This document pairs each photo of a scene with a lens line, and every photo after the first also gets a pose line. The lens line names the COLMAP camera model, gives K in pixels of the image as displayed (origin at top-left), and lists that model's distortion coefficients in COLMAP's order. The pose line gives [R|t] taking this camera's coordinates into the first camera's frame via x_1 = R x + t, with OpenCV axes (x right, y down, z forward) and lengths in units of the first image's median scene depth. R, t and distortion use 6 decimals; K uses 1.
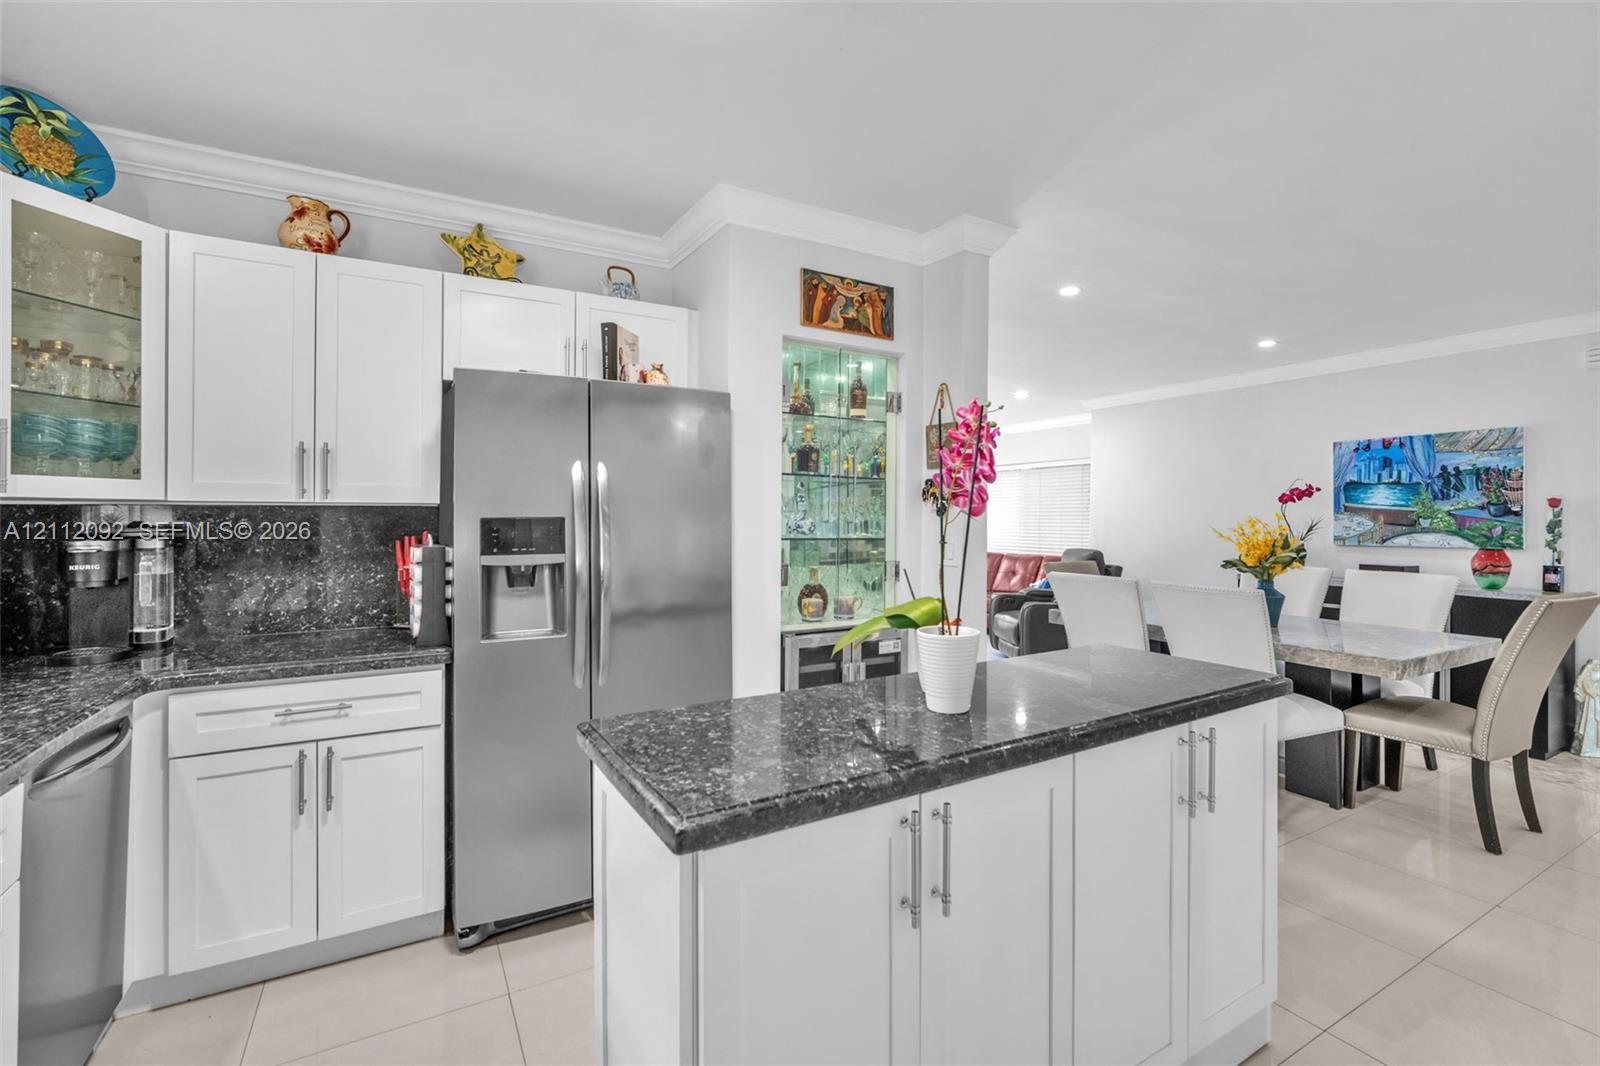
lens RADIAL K [[693.6, 0, 787.2], [0, 693.6, 508.8], [0, 0, 1]] dist [-0.023111, 0.003311]
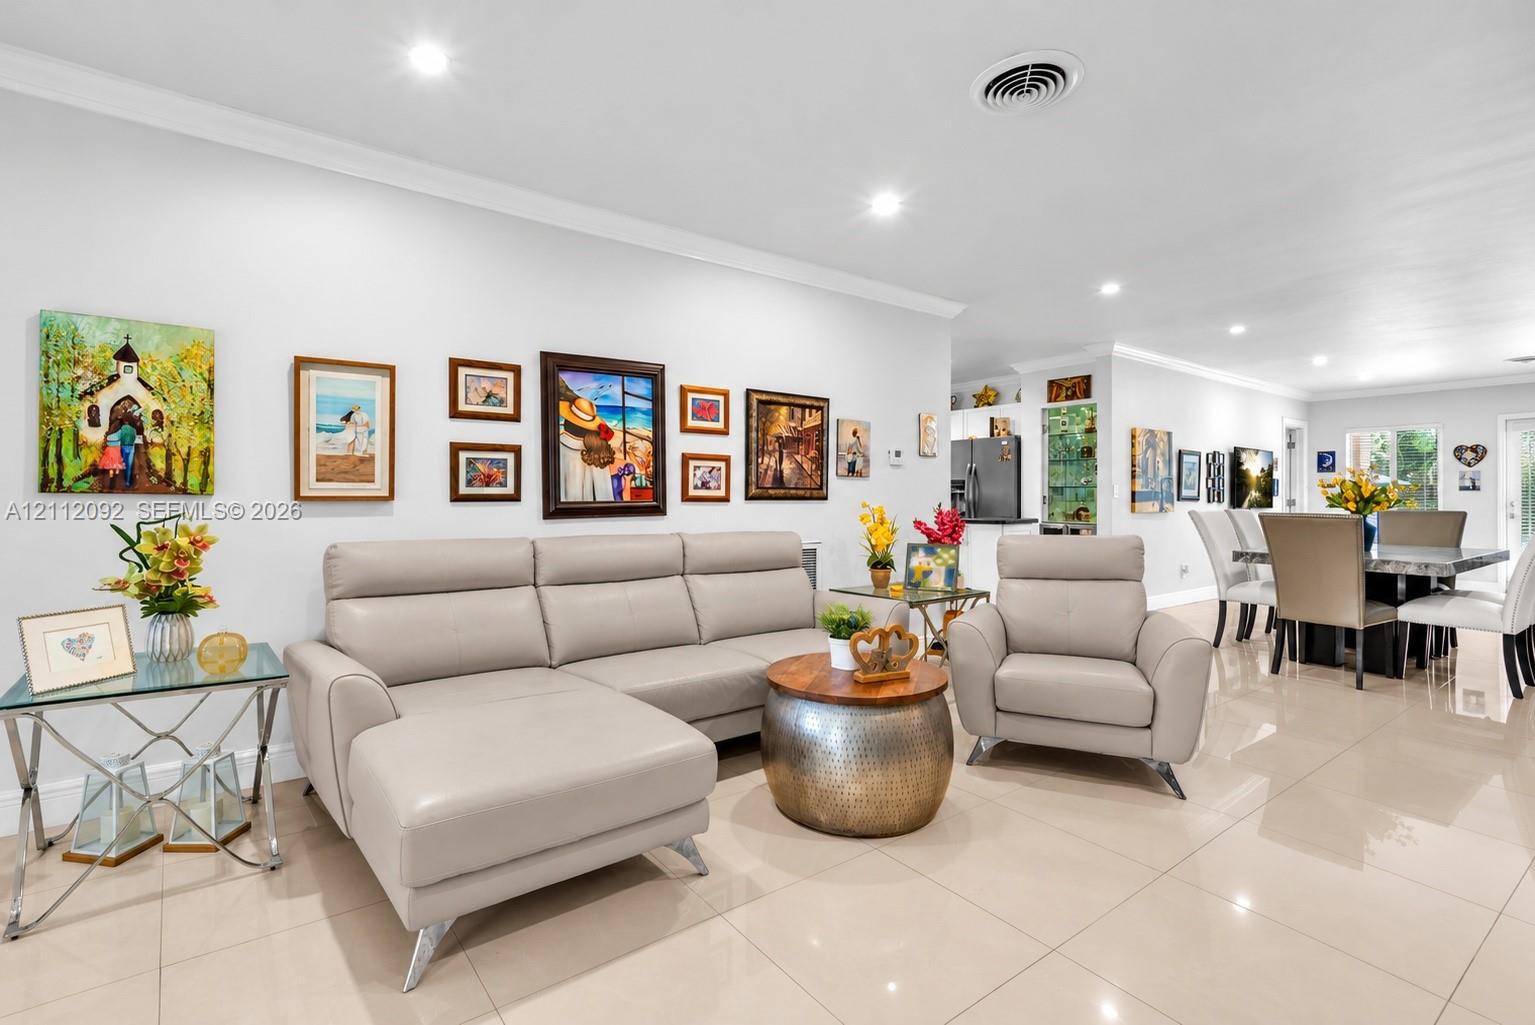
lens RADIAL K [[665.4, 0, 756.4], [0, 665.4, 508.3], [0, 0, 1]] dist [-0.023111, 0.003311]
pose [[0.114532, 0.013311, -0.993330, 1.479542], [0.014531, 0.999781, 0.015073, 0.045188], [0.993313, -0.016161, 0.114313, -0.231102]]
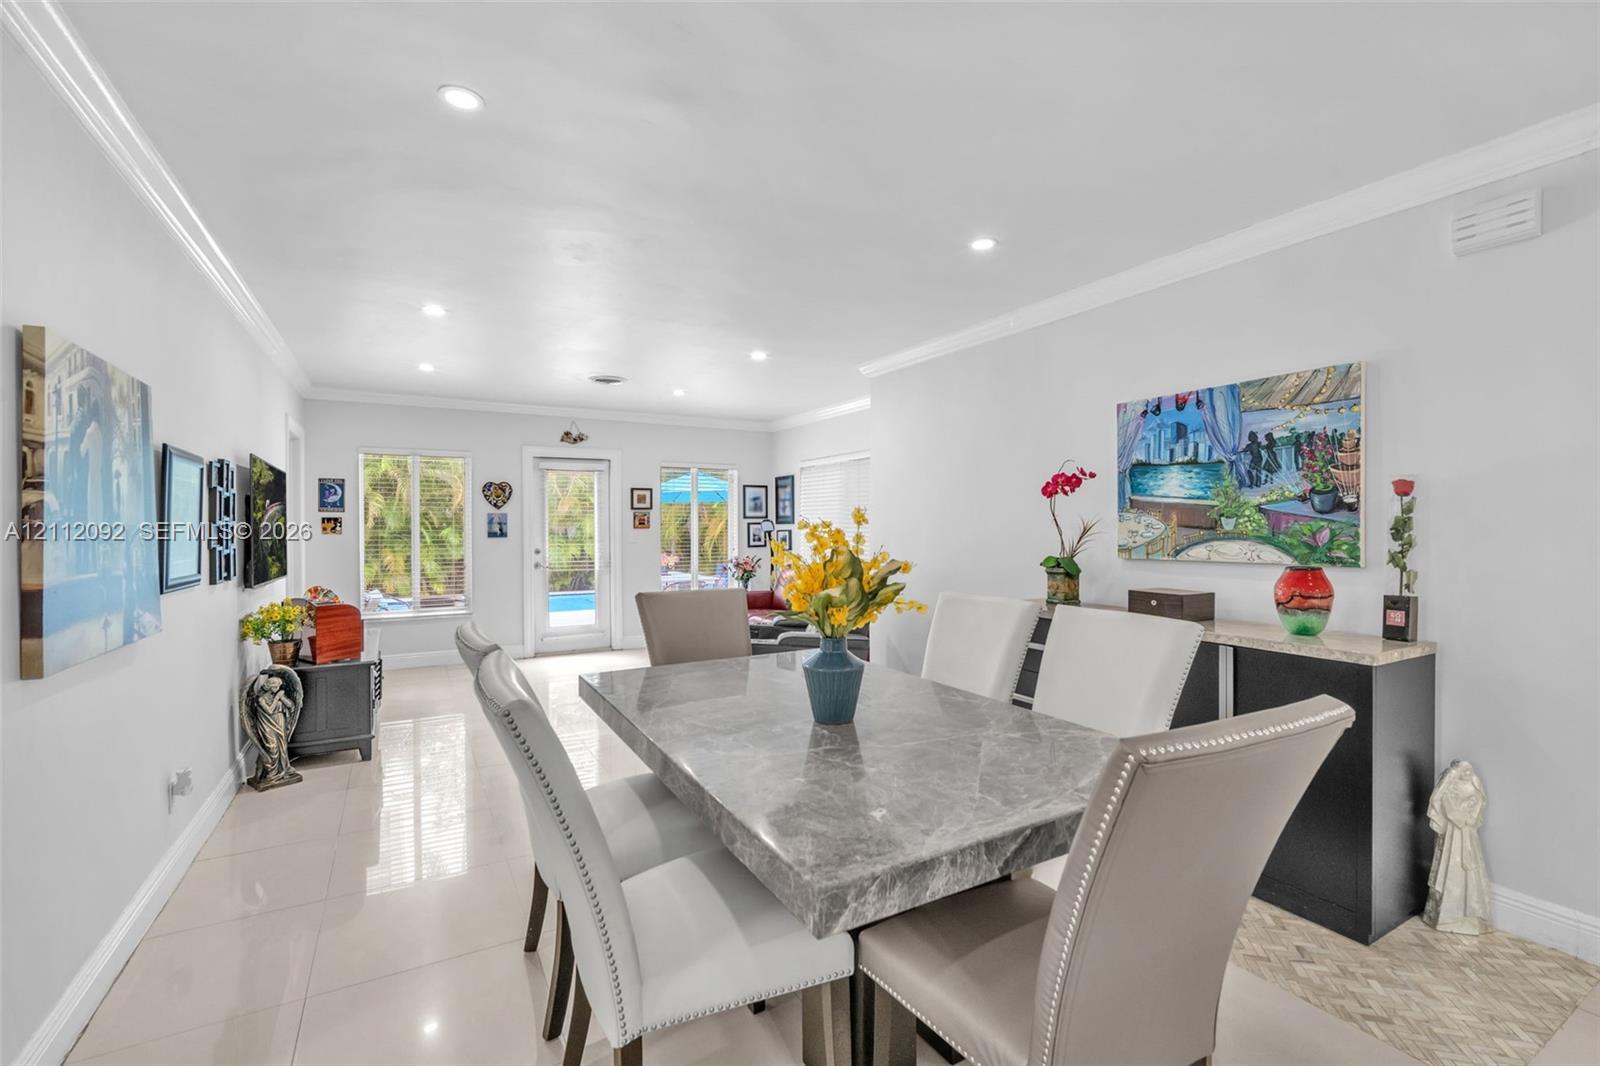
lens RADIAL K [[693.6, 0, 805.3], [0, 693.6, 523.7], [0, 0, 1]] dist [-0.023111, 0.003311]
pose [[0.999784, -0.011699, 0.017180, 0.553099], [0.011480, 0.999852, 0.012777, 0.007944], [-0.017327, -0.012577, 0.999771, 0.382672]]
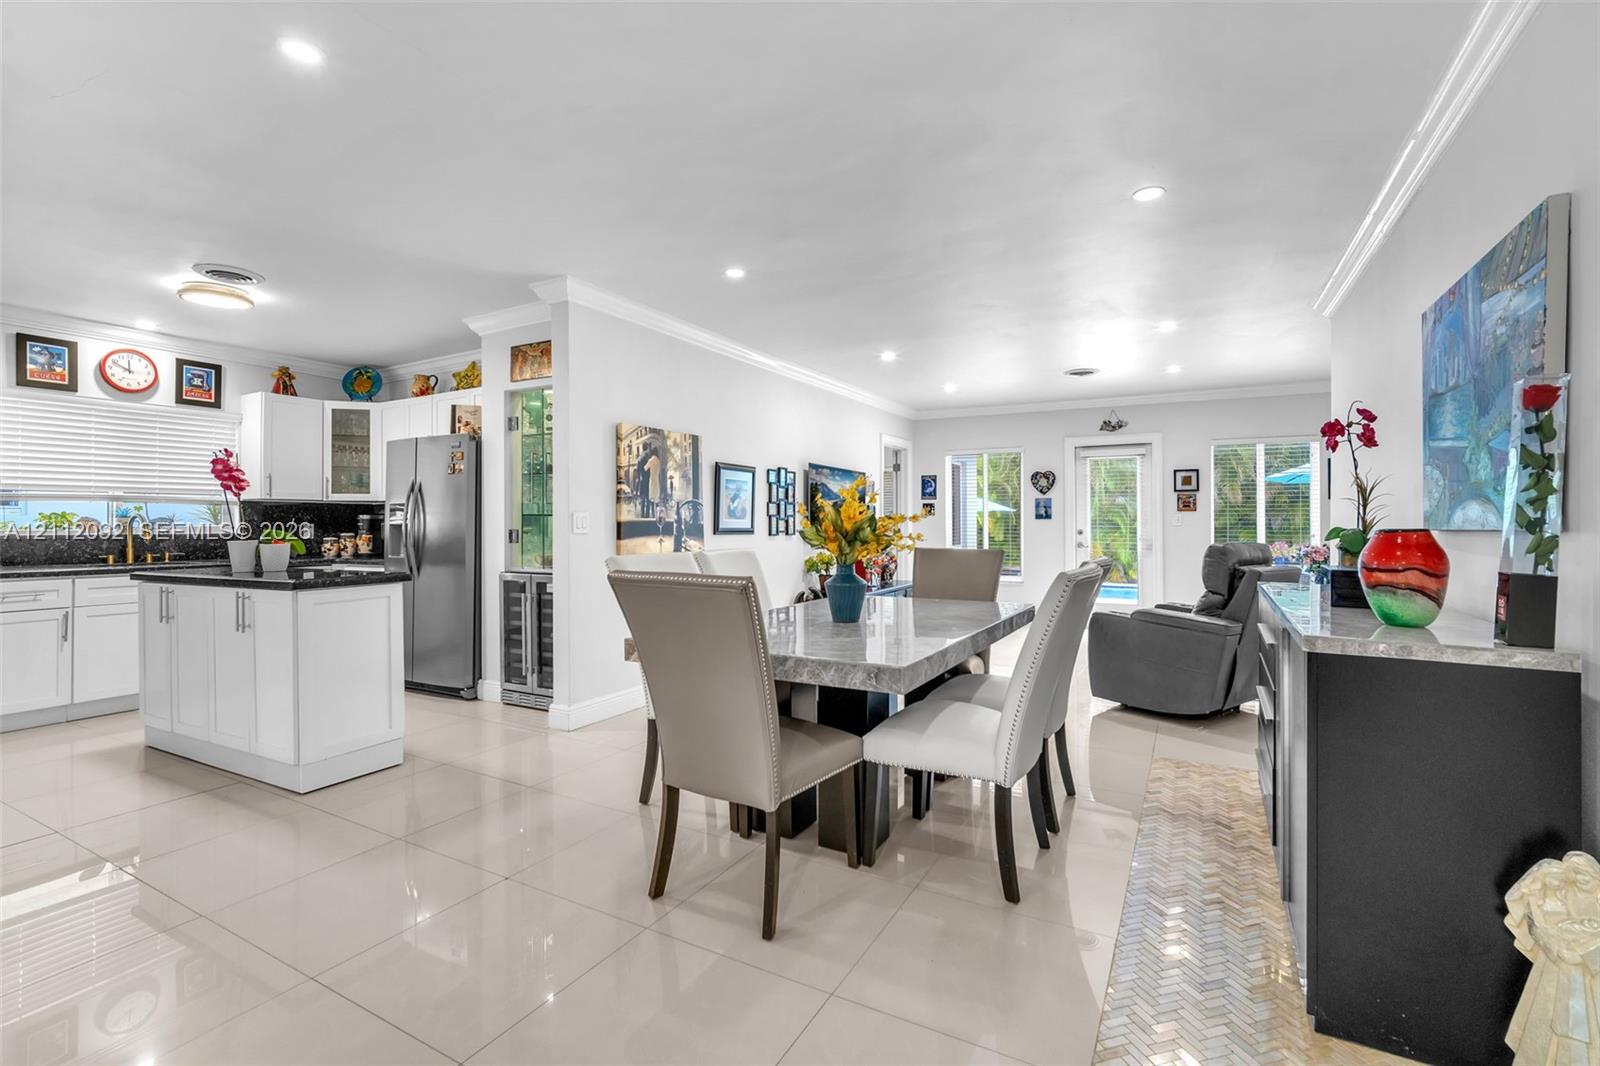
lens RADIAL K [[693.6, 0, 801.9], [0, 693.6, 527.4], [0, 0, 1]] dist [-0.023111, 0.003311]
pose [[0.538872, 0.000141, -0.842387, 1.099953], [0.017529, 0.999782, 0.011380, 0.043348], [0.842205, -0.020899, 0.538752, 0.435746]]
